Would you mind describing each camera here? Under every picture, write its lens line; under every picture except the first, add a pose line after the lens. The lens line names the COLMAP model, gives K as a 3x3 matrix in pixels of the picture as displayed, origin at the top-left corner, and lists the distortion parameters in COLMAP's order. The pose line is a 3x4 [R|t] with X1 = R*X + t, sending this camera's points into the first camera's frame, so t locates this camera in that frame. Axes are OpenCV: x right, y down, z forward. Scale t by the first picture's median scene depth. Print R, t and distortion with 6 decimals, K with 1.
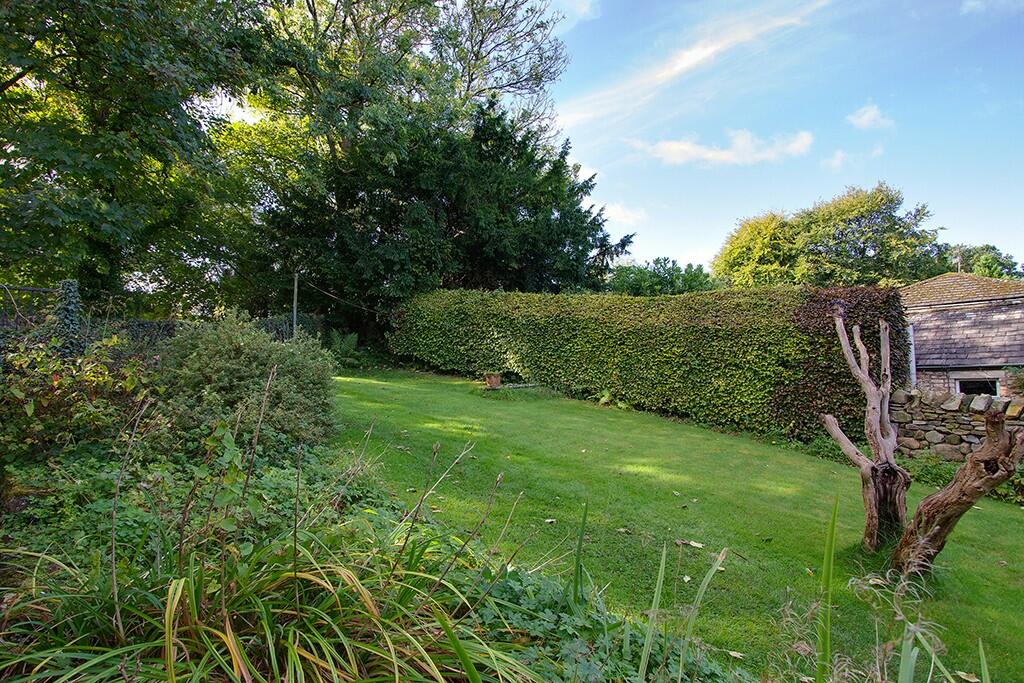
lens RADIAL K [[503.7, 0, 511.9], [0, 503.7, 343.1], [0, 0, 1]] dist [-0.003037, -0.000080]
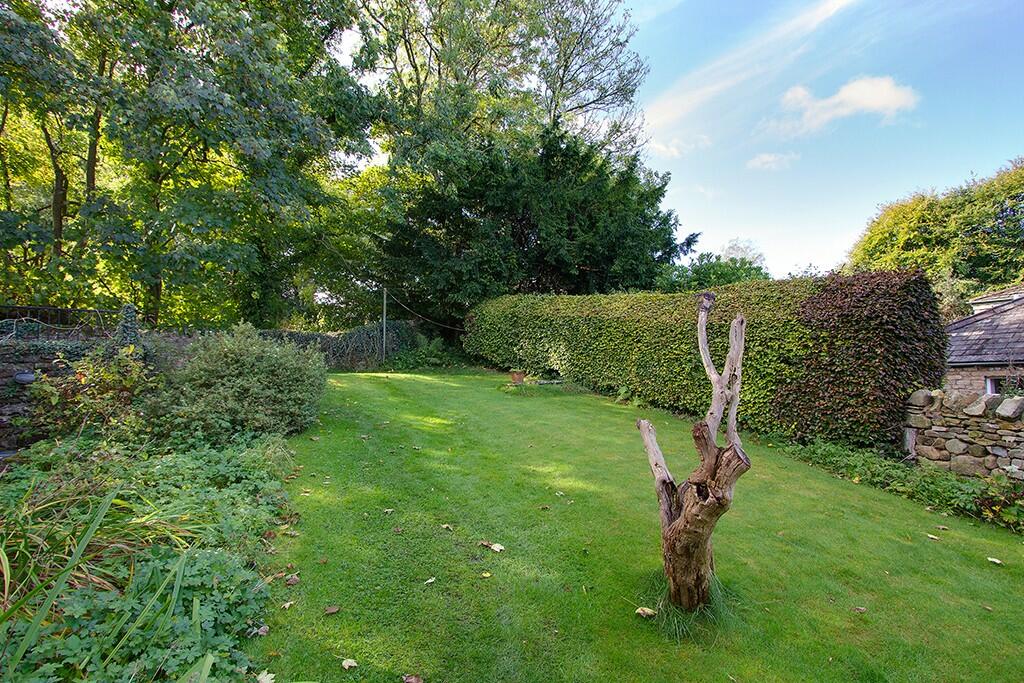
lens RADIAL K [[451.8, 0, 512.0], [0, 451.8, 341.3], [0, 0, 1]] dist [-0.000475, -0.000920]
pose [[0.964184, -0.020307, -0.264454, 0.165533], [0.020011, 0.999792, -0.003813, -0.000506], [0.264477, -0.001615, 0.964391, 0.038913]]
